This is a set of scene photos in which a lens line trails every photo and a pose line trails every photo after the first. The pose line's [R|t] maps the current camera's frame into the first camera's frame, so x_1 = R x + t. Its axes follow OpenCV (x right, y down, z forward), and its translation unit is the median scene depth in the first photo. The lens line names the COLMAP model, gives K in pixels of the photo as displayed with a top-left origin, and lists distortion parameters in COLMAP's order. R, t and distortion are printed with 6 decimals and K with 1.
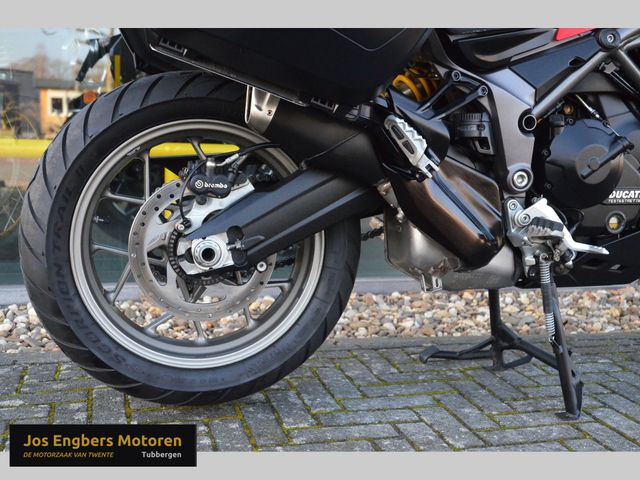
lens RADIAL K [[797.7, 0, 330.6], [0, 797.7, 260.5], [0, 0, 1]] dist [0.006376, 0.000000]
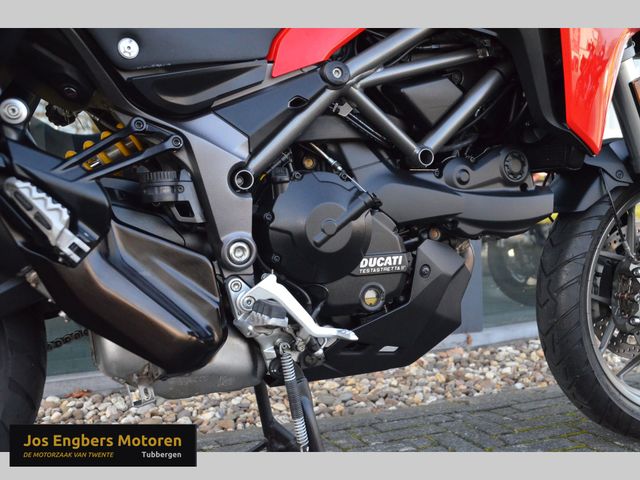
lens RADIAL K [[725.7, 0, 356.2], [0, 725.7, 249.7], [0, 0, 1]] dist [0.001214, 0.000000]
pose [[0.985632, -0.062610, 0.156874, 0.241507], [0.076800, 0.993323, -0.086085, -0.034741], [-0.150437, 0.096896, 0.983860, 0.288619]]
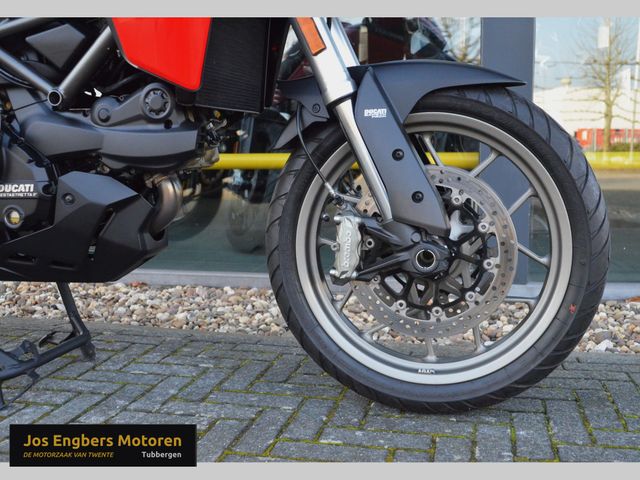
lens RADIAL K [[661.5, 0, 330.5], [0, 661.5, 251.1], [0, 0, 1]] dist [-0.025794, 0.000000]
pose [[0.891110, 0.032946, -0.452590, 1.133667], [-0.035653, 0.999361, 0.002550, -0.023009], [0.452385, 0.013864, 0.891715, 0.484748]]
